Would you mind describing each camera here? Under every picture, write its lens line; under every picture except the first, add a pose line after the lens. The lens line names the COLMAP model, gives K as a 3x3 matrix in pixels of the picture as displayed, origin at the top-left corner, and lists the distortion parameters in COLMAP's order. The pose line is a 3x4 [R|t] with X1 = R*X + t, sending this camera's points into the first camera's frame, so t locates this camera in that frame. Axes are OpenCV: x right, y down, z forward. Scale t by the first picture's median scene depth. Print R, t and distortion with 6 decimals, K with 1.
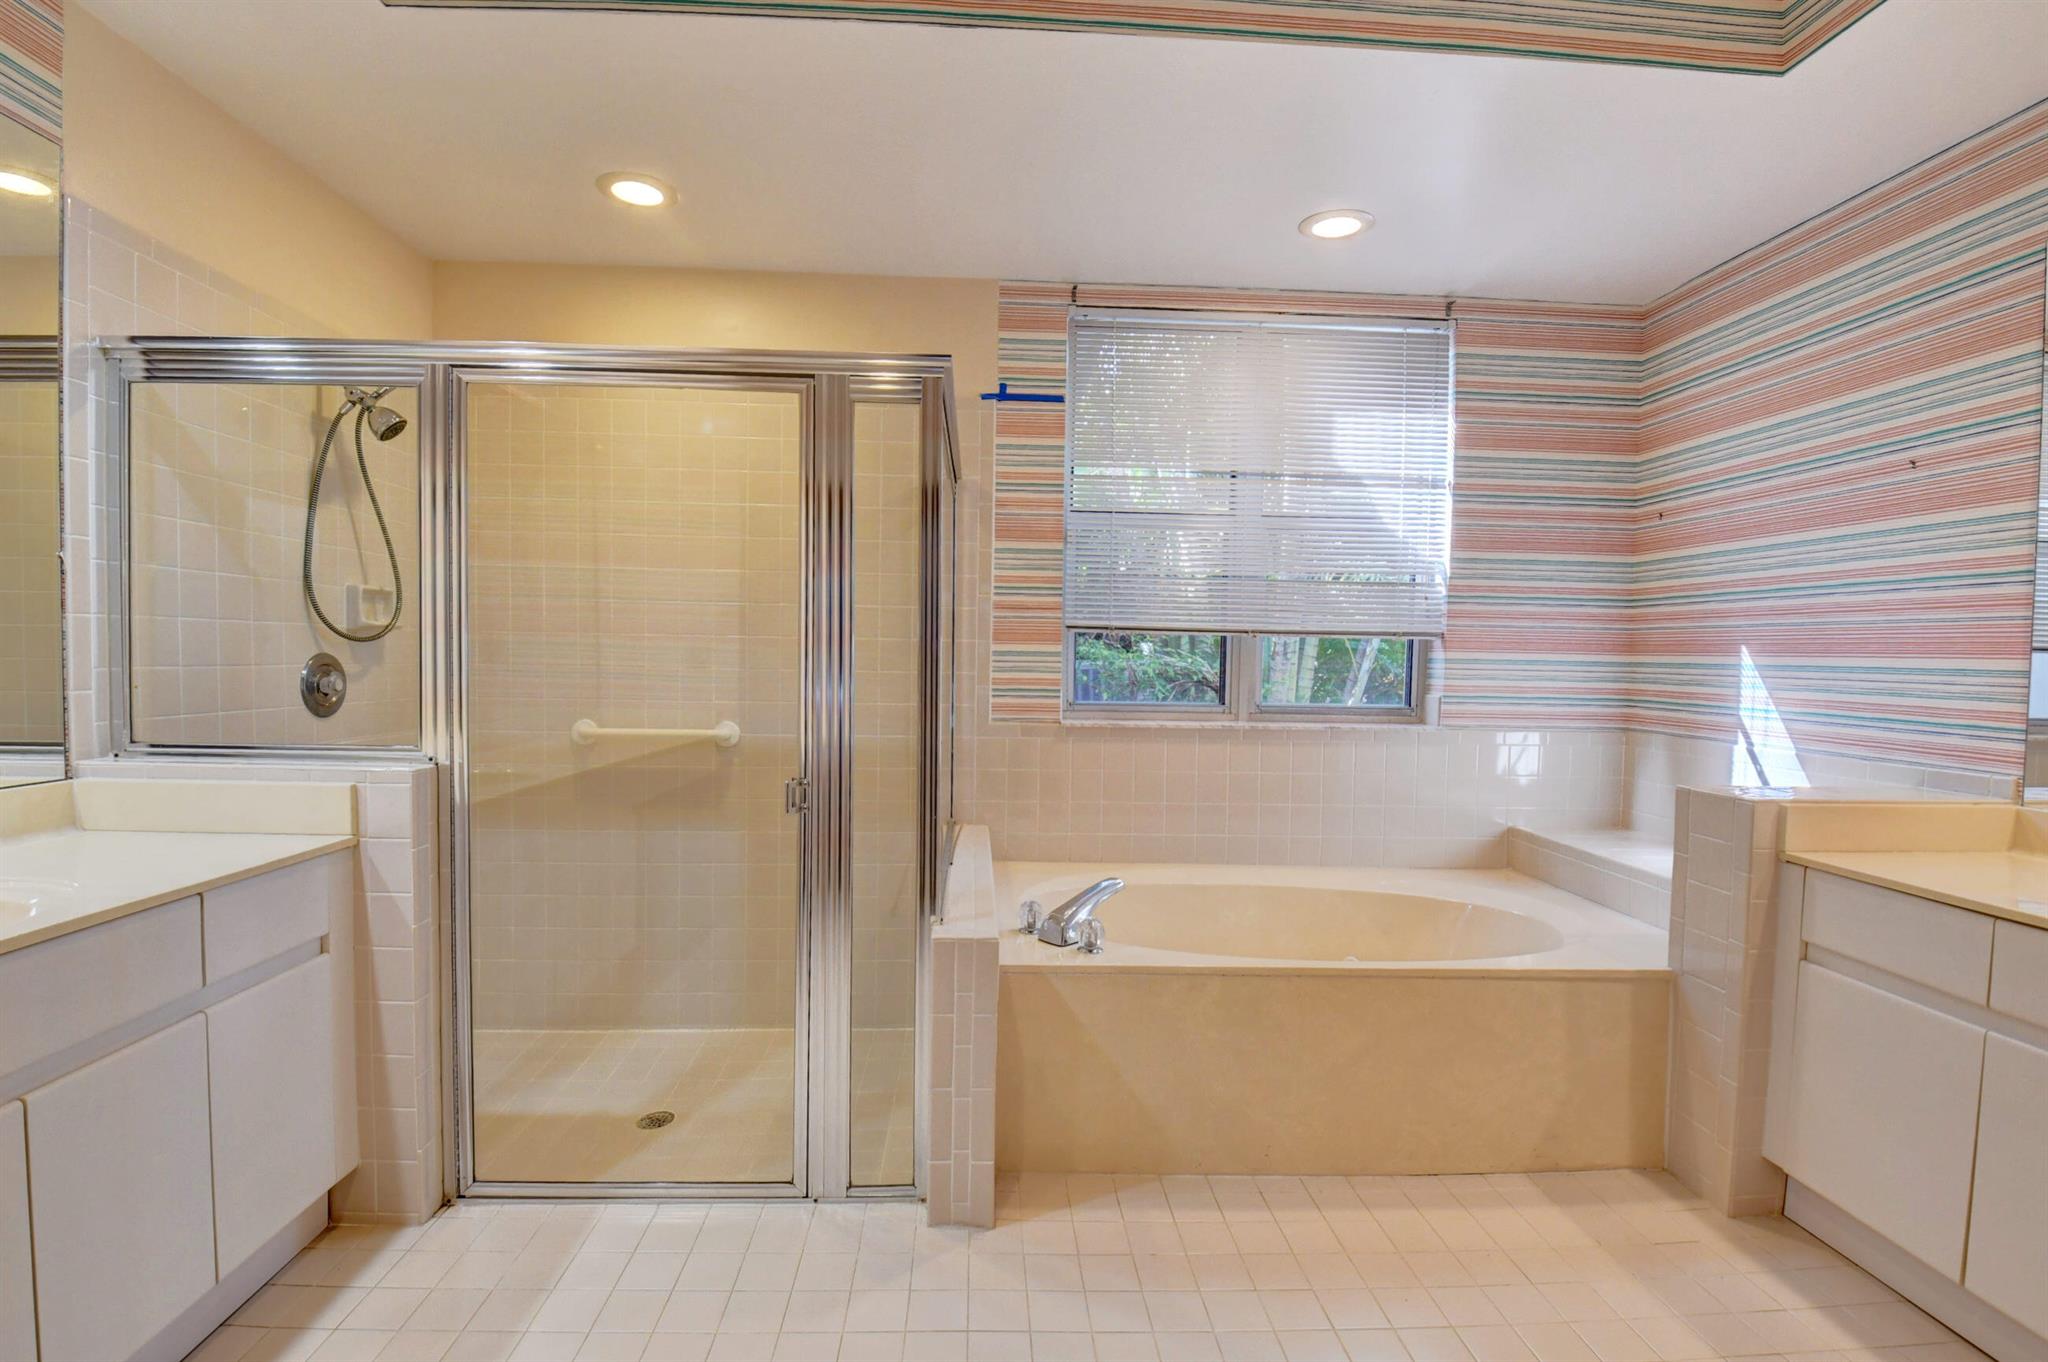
lens RADIAL K [[900.6, 0, 1014.5], [0, 900.6, 707.3], [0, 0, 1]] dist [-0.001544, -0.015317]
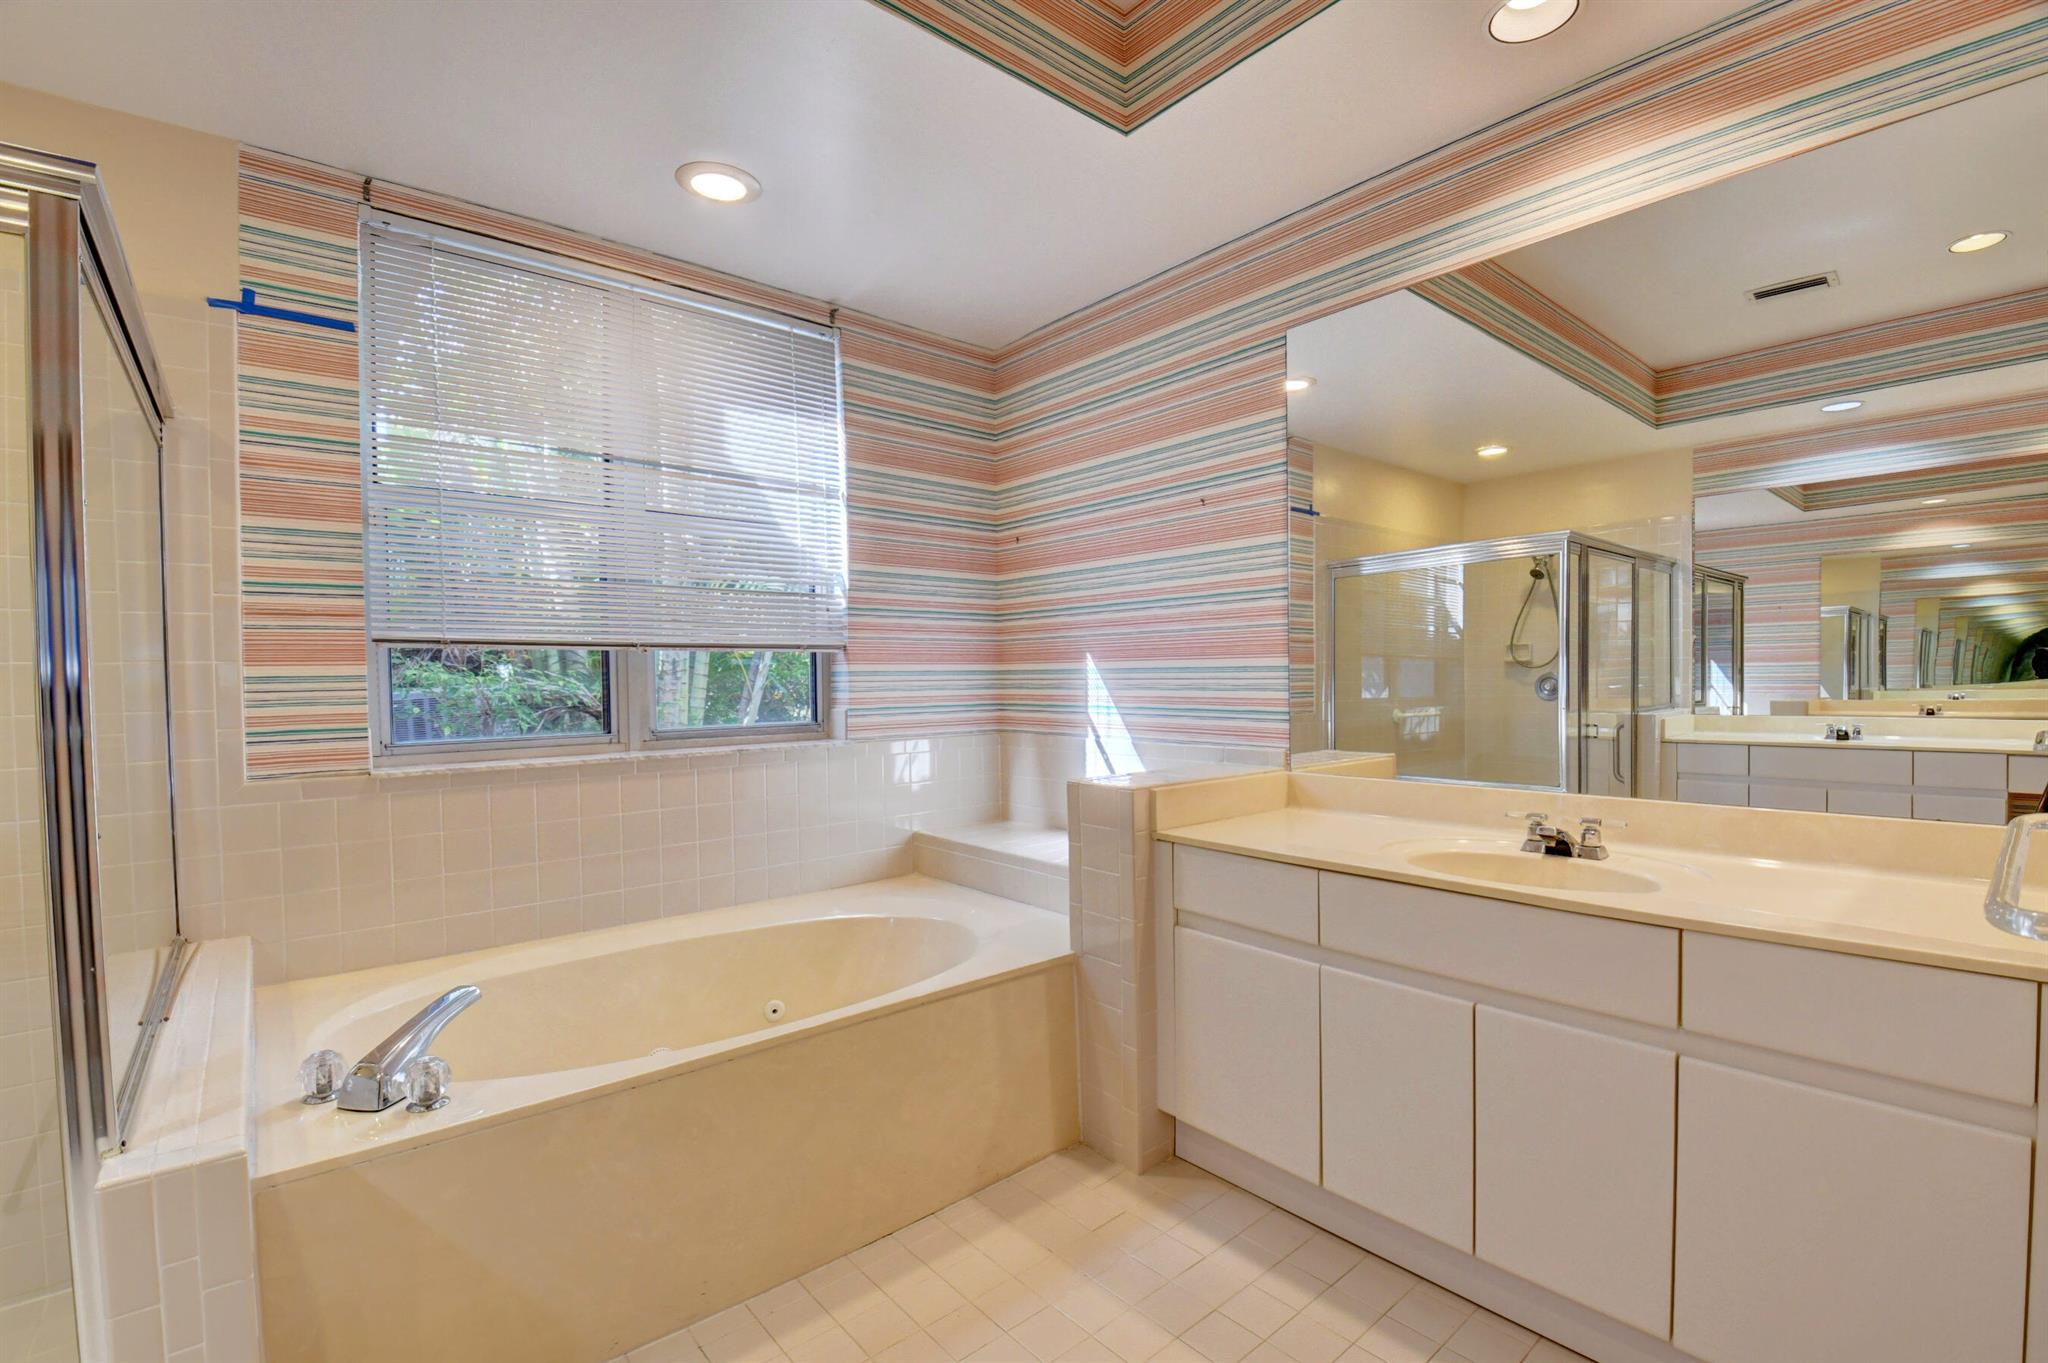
lens RADIAL K [[900.6, 0, 1021.5], [0, 900.6, 692.2], [0, 0, 1]] dist [-0.001544, -0.015317]
pose [[0.786759, -0.039081, 0.616022, 0.028097], [0.063176, 0.997851, -0.017382, -0.003386], [-0.614019, 0.052594, 0.787537, 0.145609]]
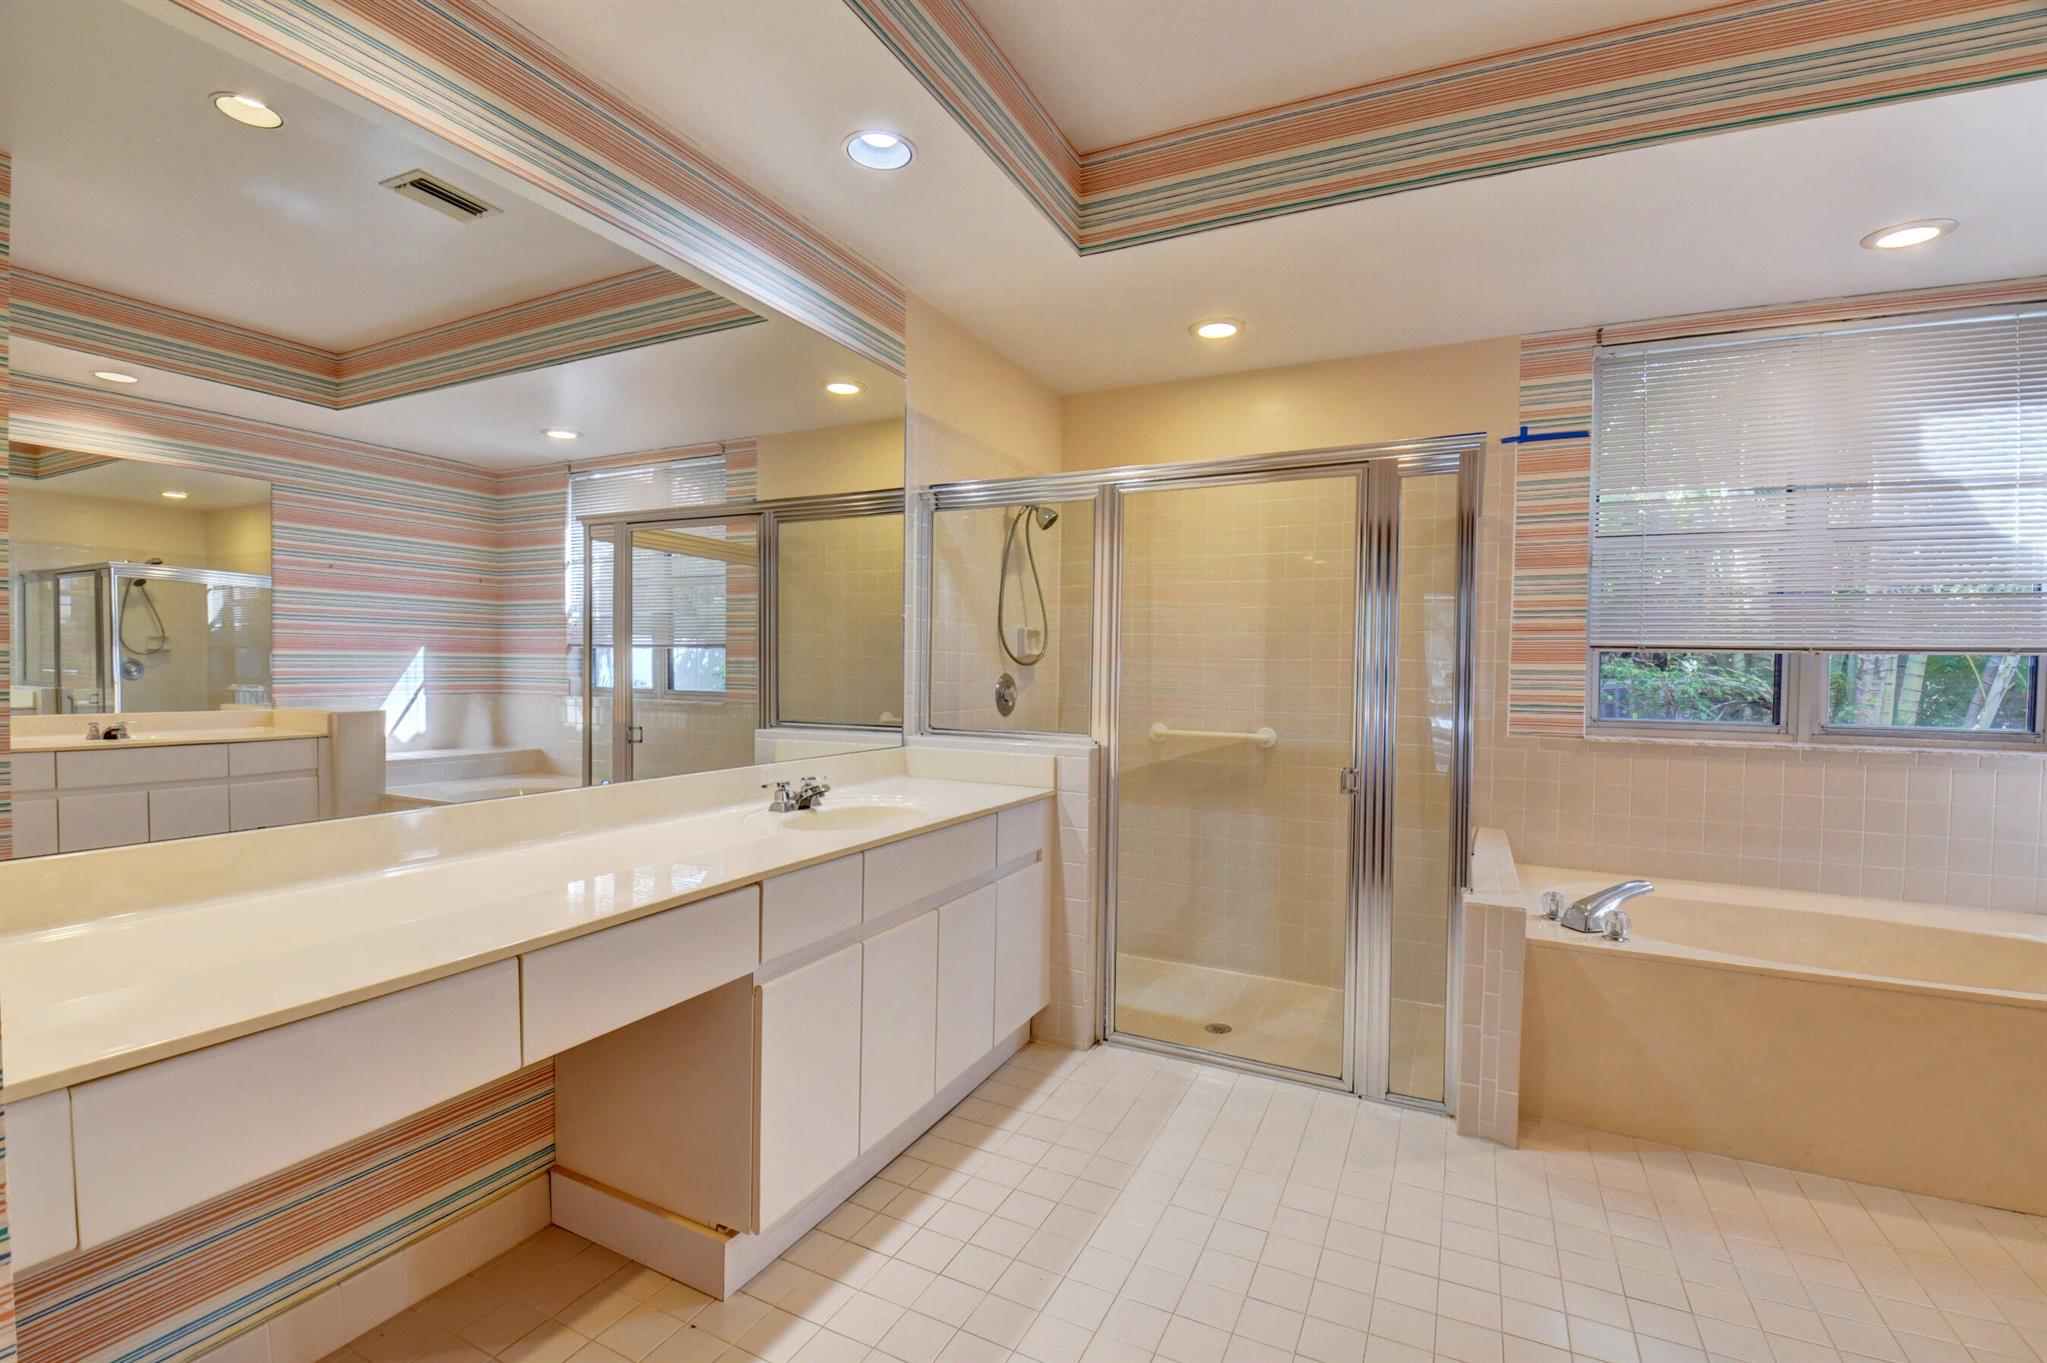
lens RADIAL K [[900.2, 0, 1012.7], [0, 900.2, 695.0], [0, 0, 1]] dist [-0.001544, -0.015317]
pose [[0.874186, 0.009729, -0.485494, -0.028644], [-0.026830, 0.999240, -0.028286, 0.017893], [0.484849, 0.037753, 0.873782, -0.300744]]
